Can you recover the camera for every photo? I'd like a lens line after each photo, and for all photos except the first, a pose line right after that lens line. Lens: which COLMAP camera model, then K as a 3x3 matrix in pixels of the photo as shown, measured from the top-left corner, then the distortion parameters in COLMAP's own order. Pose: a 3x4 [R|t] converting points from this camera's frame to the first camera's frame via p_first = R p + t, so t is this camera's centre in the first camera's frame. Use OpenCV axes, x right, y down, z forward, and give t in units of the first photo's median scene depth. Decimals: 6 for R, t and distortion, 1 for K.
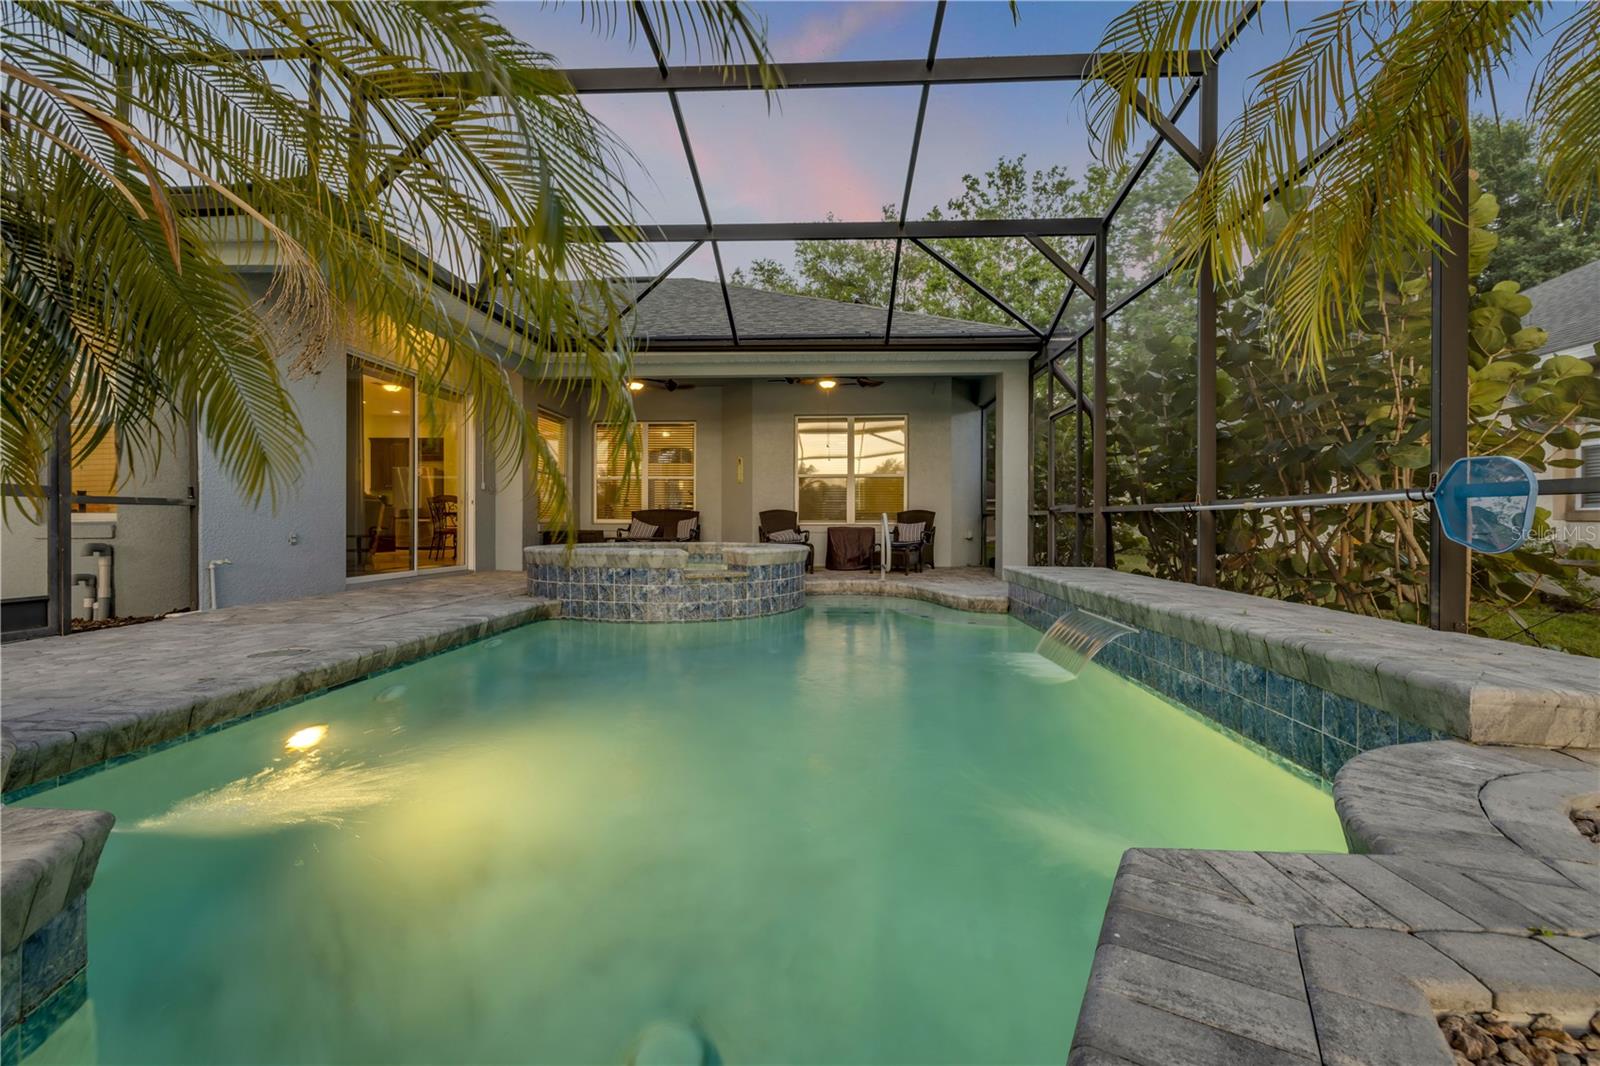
lens RADIAL K [[673.1, 0, 800.0], [0, 673.1, 533.0], [0, 0, 1]] dist [-0.003039, -0.000396]
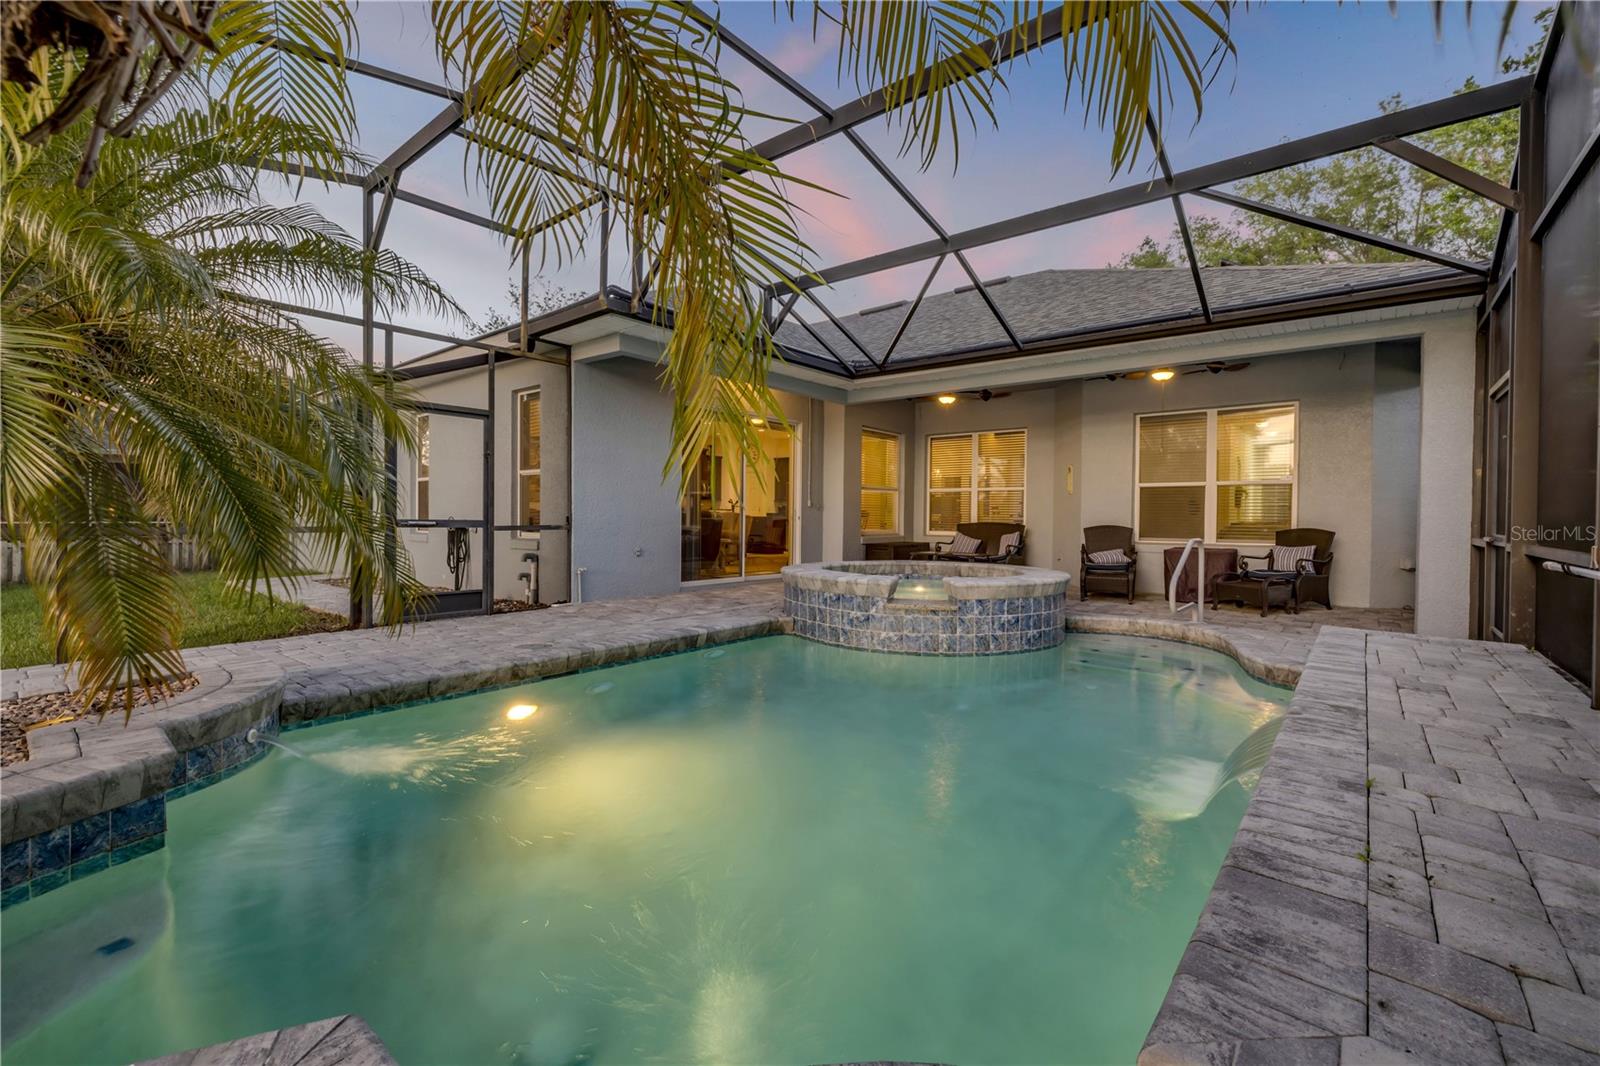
lens RADIAL K [[680.2, 0, 800.0], [0, 680.2, 533.0], [0, 0, 1]] dist [-0.000189, -0.000020]
pose [[0.803230, 0.019460, -0.595351, 0.300532], [-0.017156, 0.999807, 0.009534, -0.047222], [0.595422, 0.002556, 0.803409, 0.110860]]
